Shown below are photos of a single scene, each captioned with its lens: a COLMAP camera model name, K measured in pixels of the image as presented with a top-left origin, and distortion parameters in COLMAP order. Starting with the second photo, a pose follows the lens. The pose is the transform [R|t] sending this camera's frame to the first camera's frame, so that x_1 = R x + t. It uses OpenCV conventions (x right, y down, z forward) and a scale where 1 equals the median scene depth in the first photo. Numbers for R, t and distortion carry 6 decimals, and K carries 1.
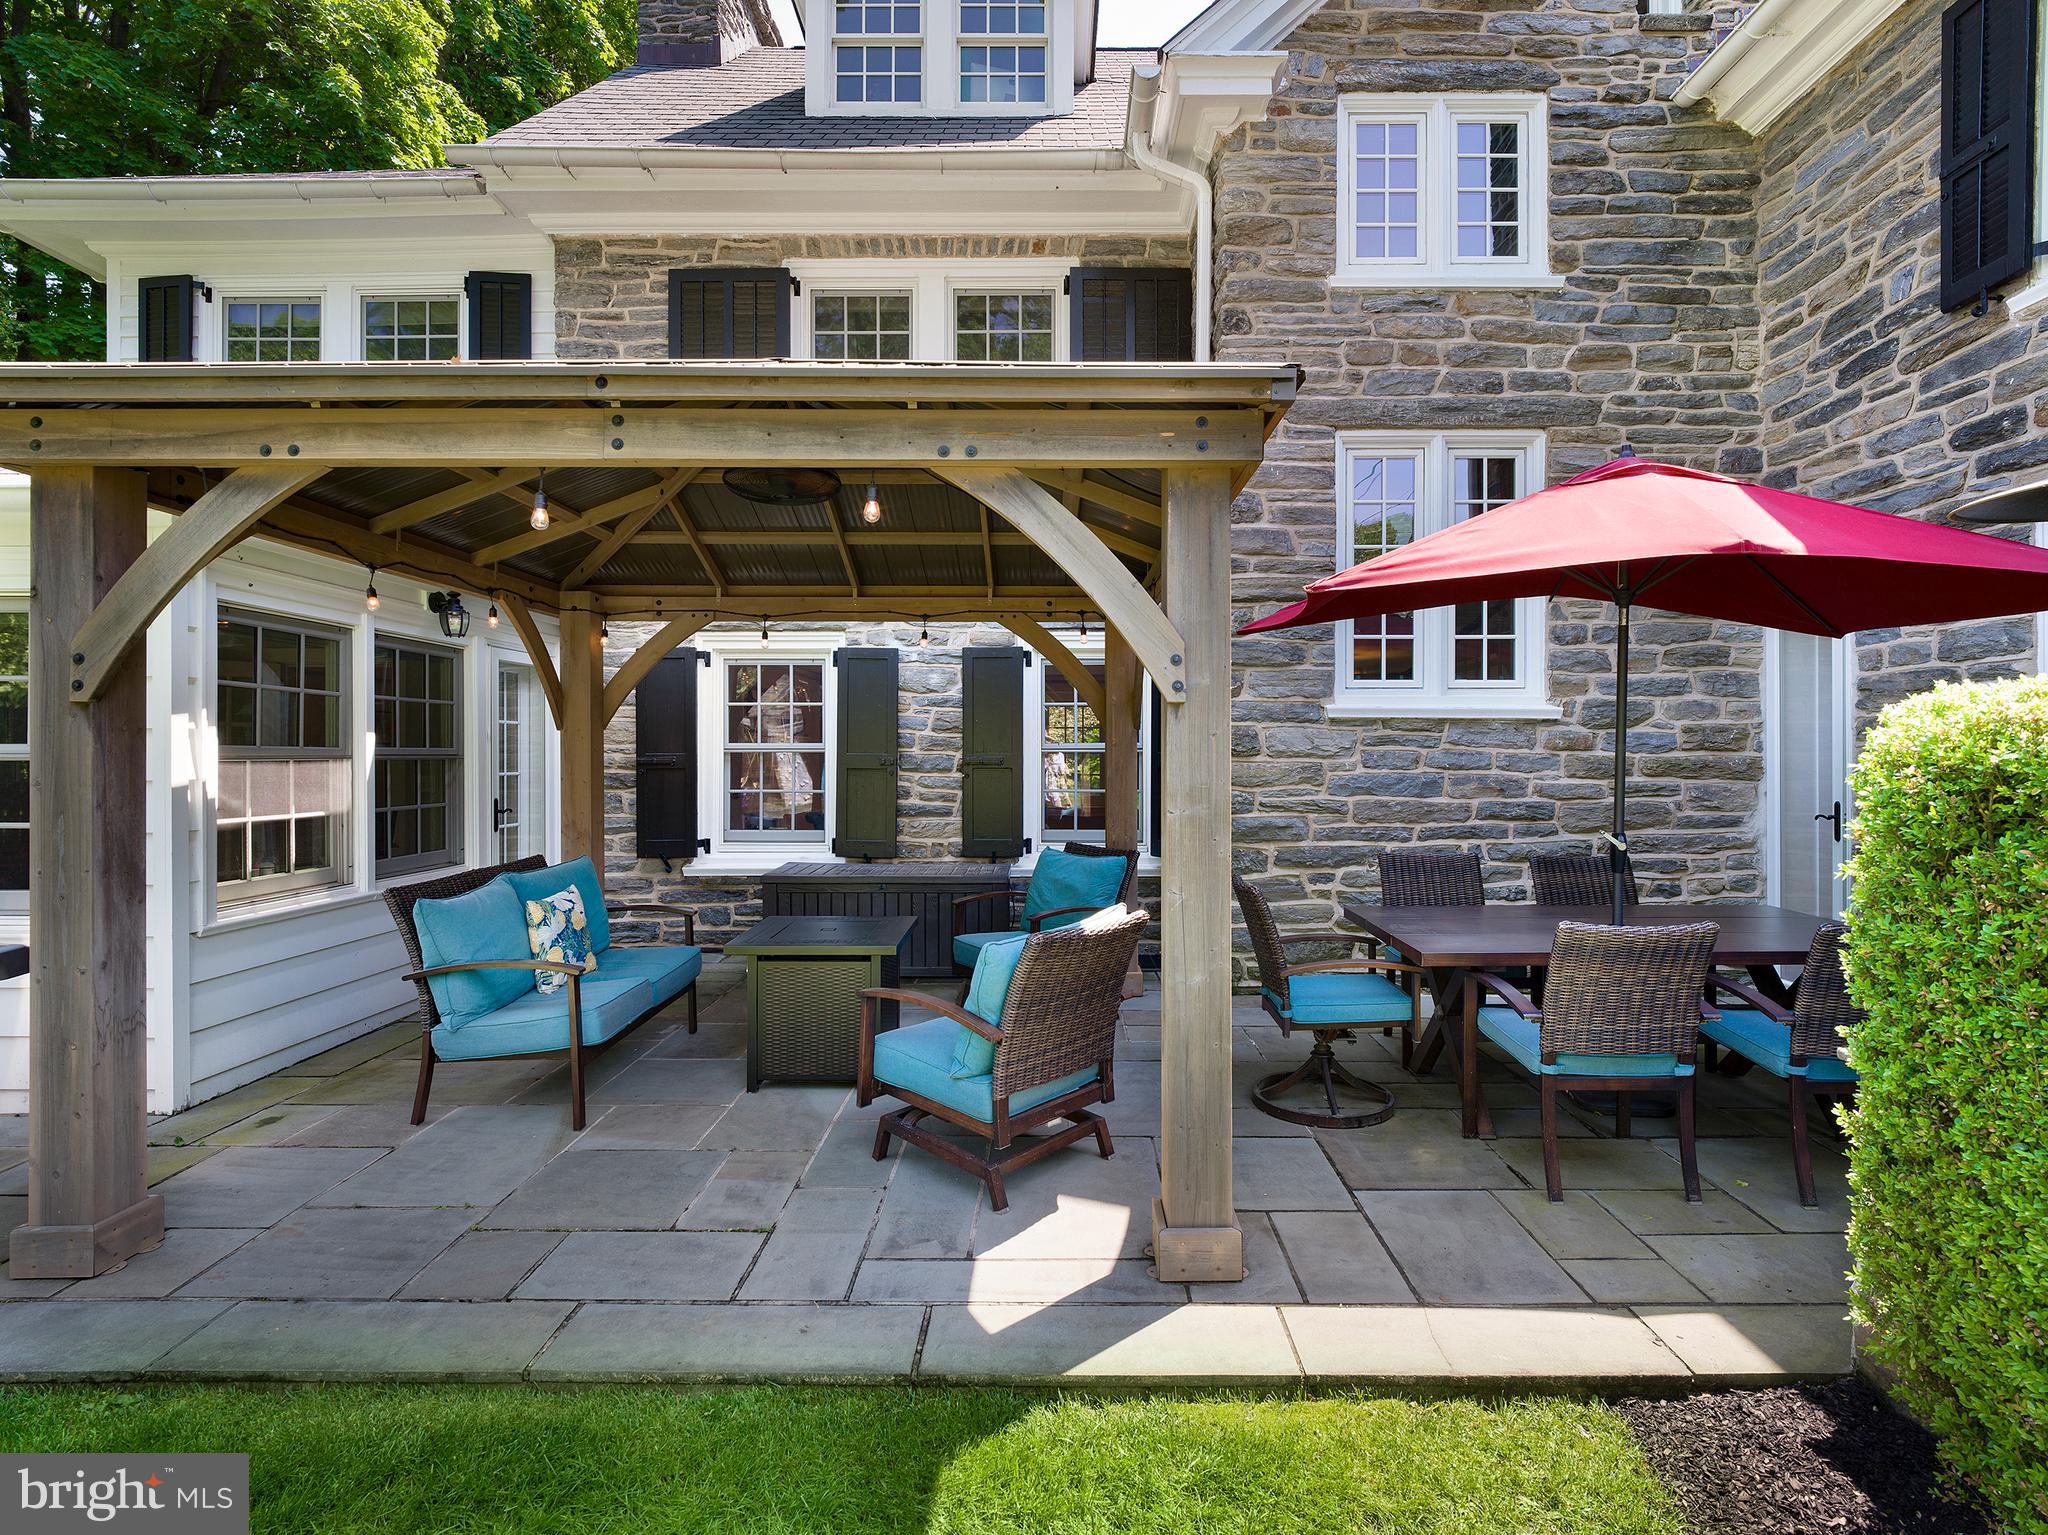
lens RADIAL K [[1064.2, 0, 1026.9], [0, 1064.2, 756.9], [0, 0, 1]] dist [-0.020977, 0.000568]
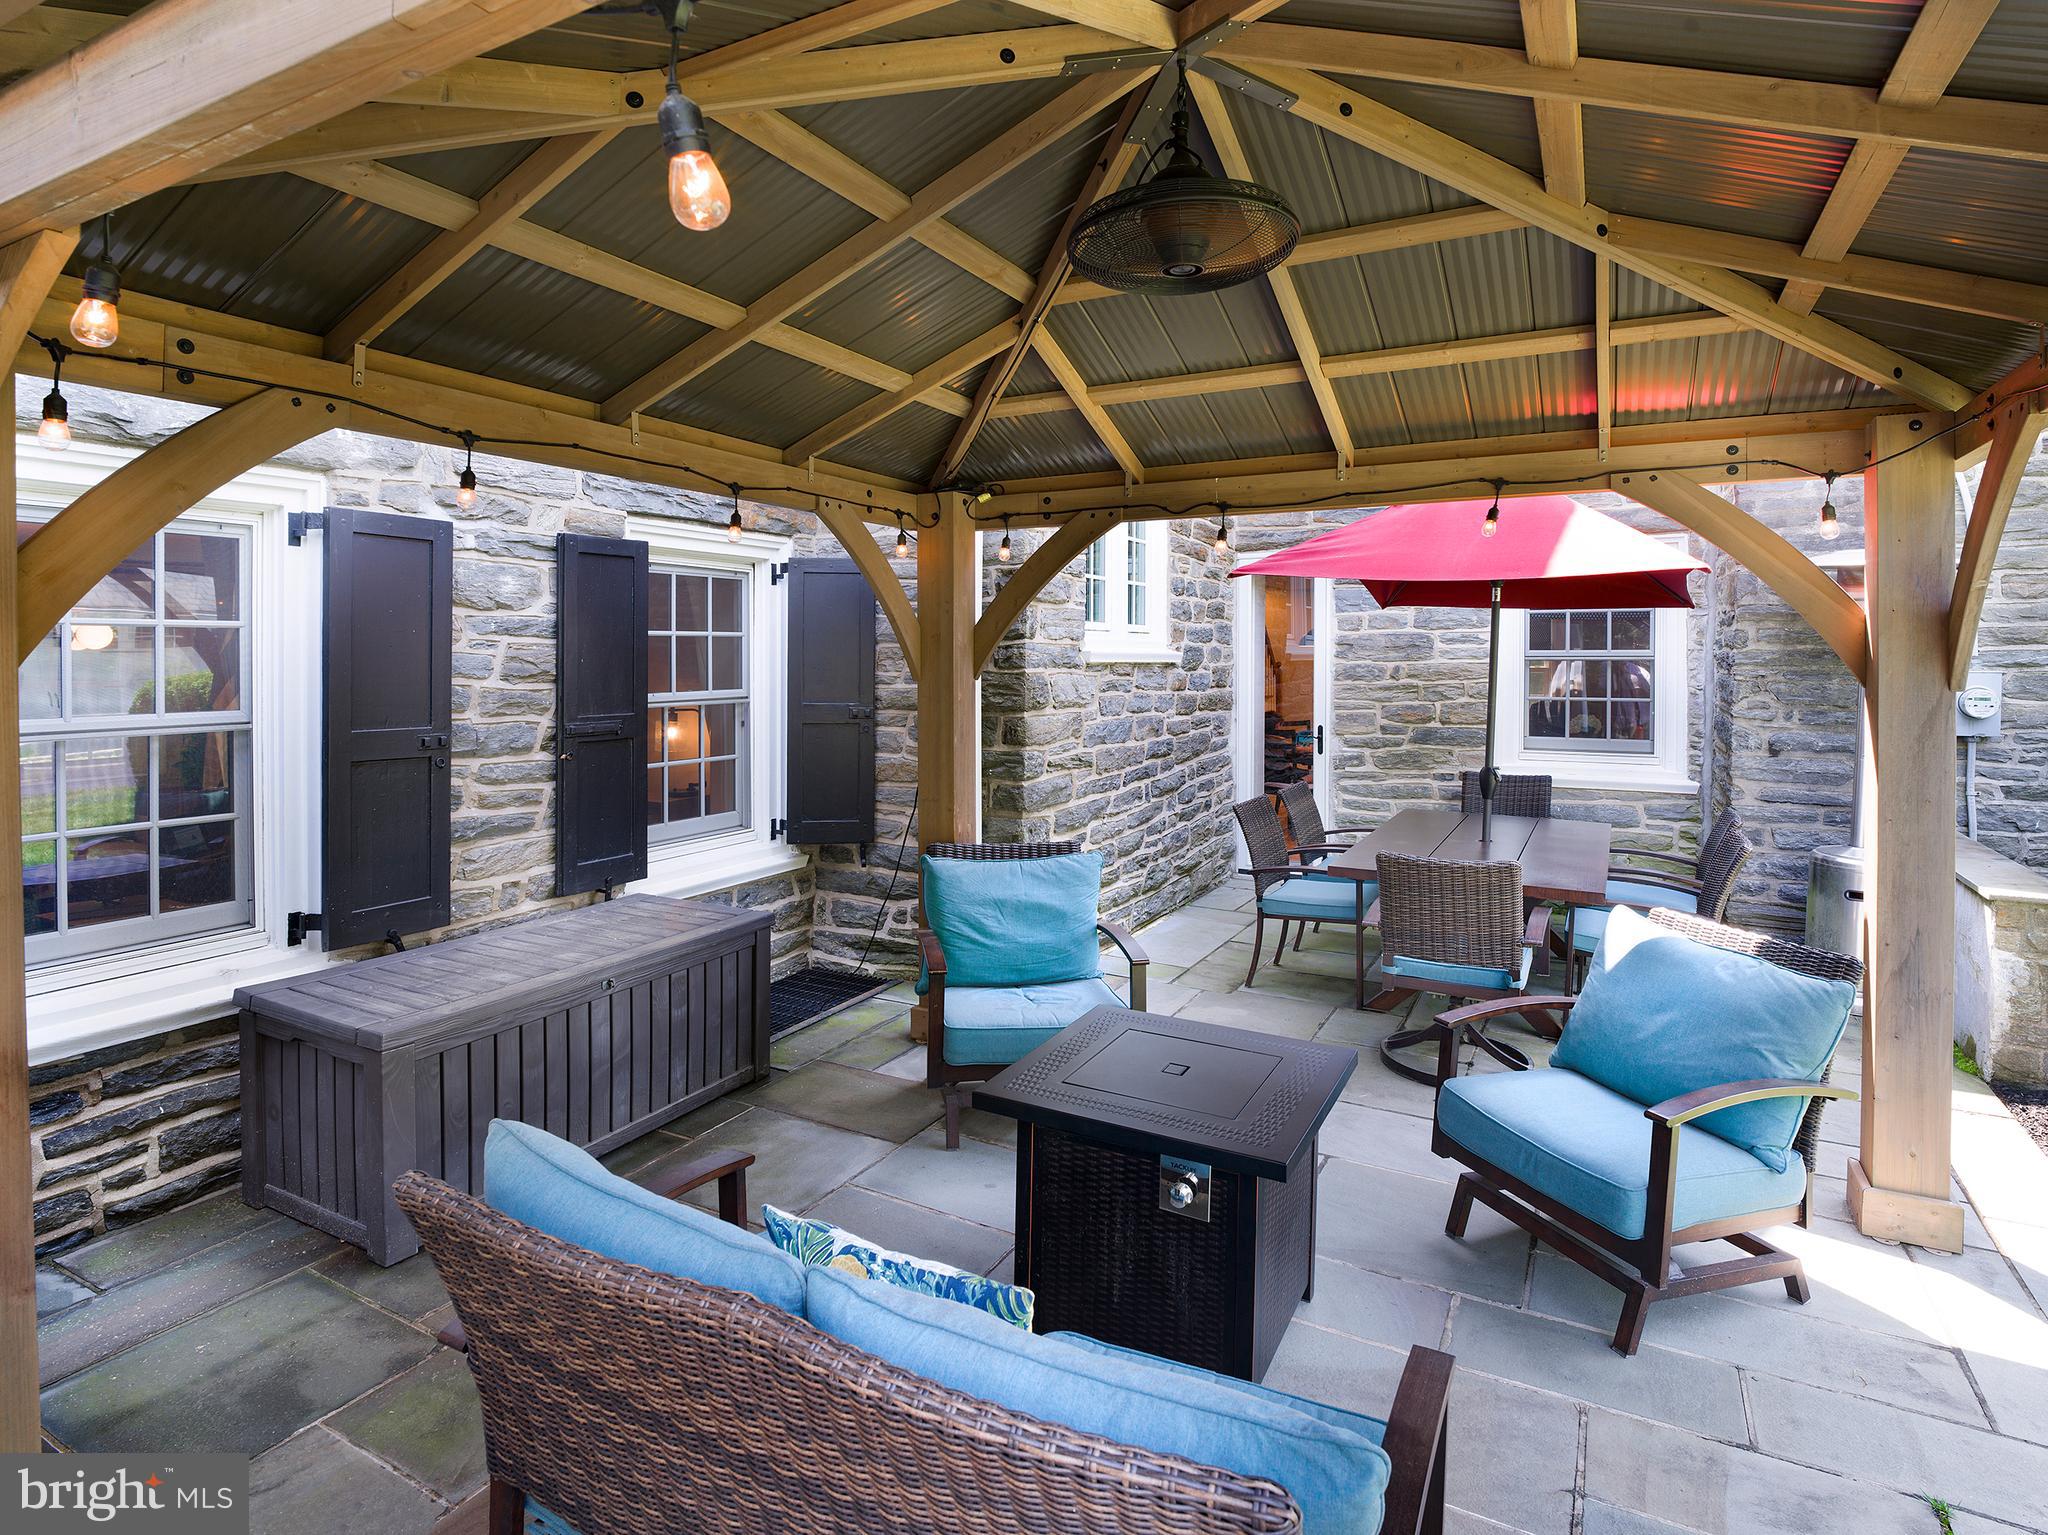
lens RADIAL K [[1064.2, 0, 1027.3], [0, 1064.2, 675.8], [0, 0, 1]] dist [-0.020977, 0.000568]
pose [[0.462248, -0.016429, 0.886598, -0.448393], [0.007555, 0.999865, 0.014589, -0.032456], [-0.886718, -0.000046, 0.462310, 0.509807]]
